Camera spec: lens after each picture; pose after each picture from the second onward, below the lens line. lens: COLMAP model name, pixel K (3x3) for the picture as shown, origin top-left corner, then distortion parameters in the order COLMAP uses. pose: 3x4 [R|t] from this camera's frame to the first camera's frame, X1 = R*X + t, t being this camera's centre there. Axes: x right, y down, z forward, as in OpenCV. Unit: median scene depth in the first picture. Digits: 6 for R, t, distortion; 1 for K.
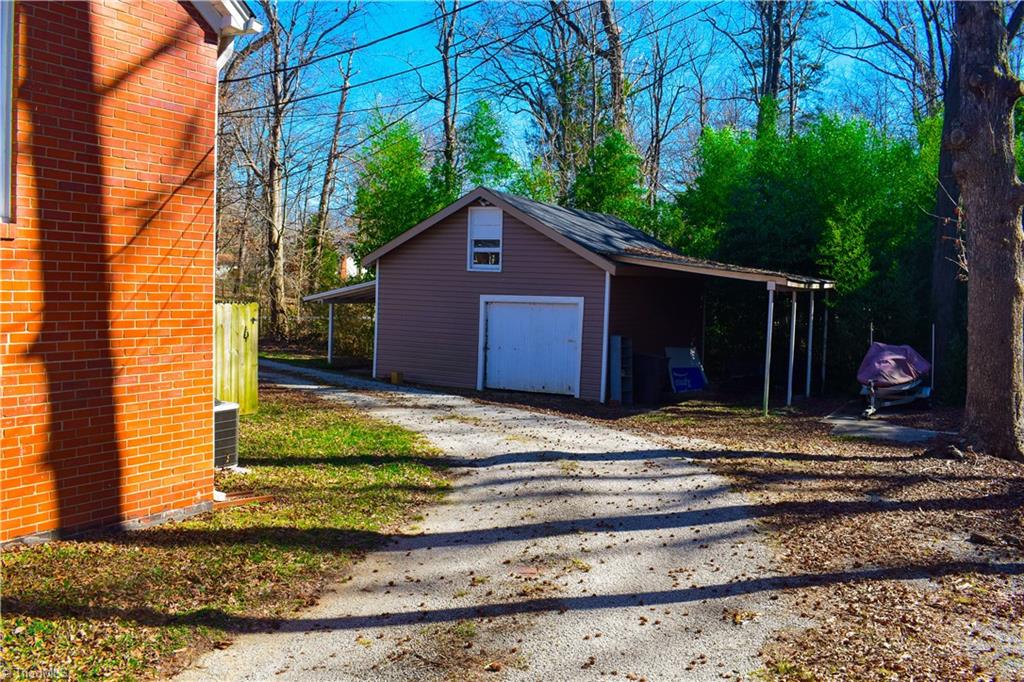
lens RADIAL K [[887.4, 0, 517.6], [0, 887.4, 338.5], [0, 0, 1]] dist [-0.077310, 0.008723]
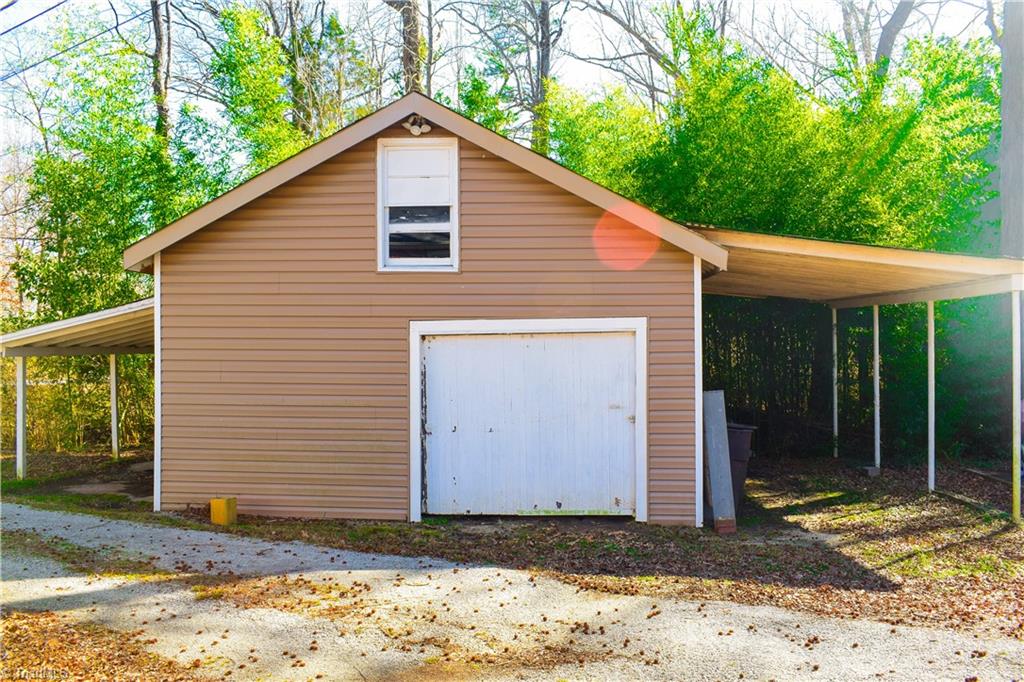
lens RADIAL K [[887.4, 0, 515.7], [0, 887.4, 340.6], [0, 0, 1]] dist [-0.077310, 0.008723]
pose [[0.918045, -0.034045, 0.395012, -0.177773], [0.055525, 0.997528, -0.043069, -0.015160], [-0.392569, 0.061473, 0.917666, 0.538398]]
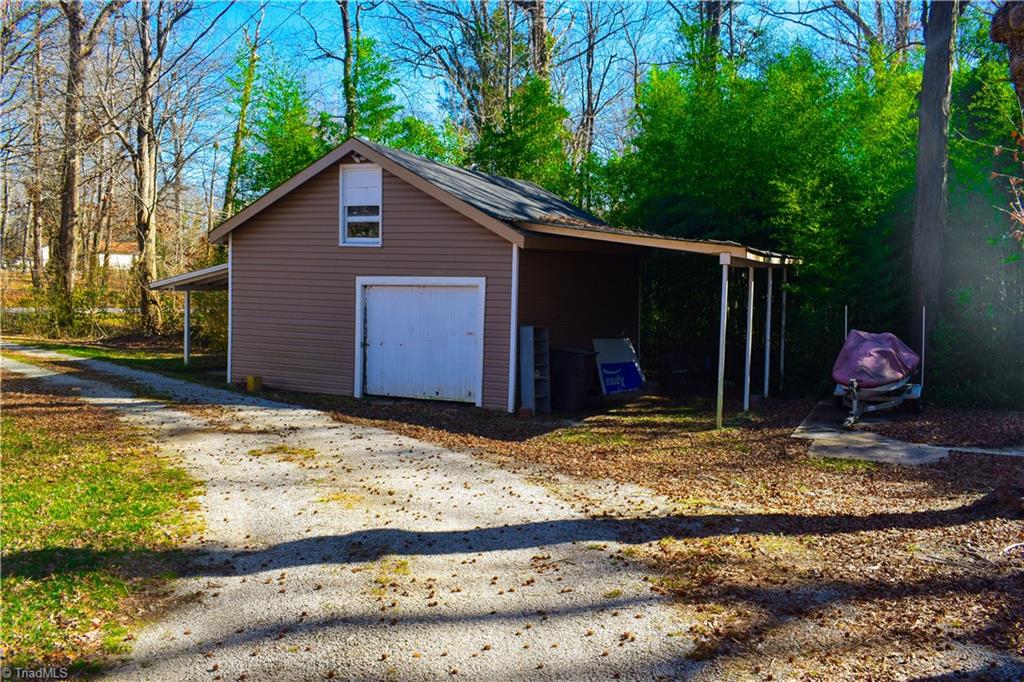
lens RADIAL K [[887.4, 0, 510.4], [0, 887.4, 342.9], [0, 0, 1]] dist [-0.077310, 0.008723]
pose [[0.998054, -0.015944, 0.060286, 0.045854], [0.014811, 0.999706, 0.019193, -0.003453], [-0.060574, -0.018262, 0.997997, 0.207772]]
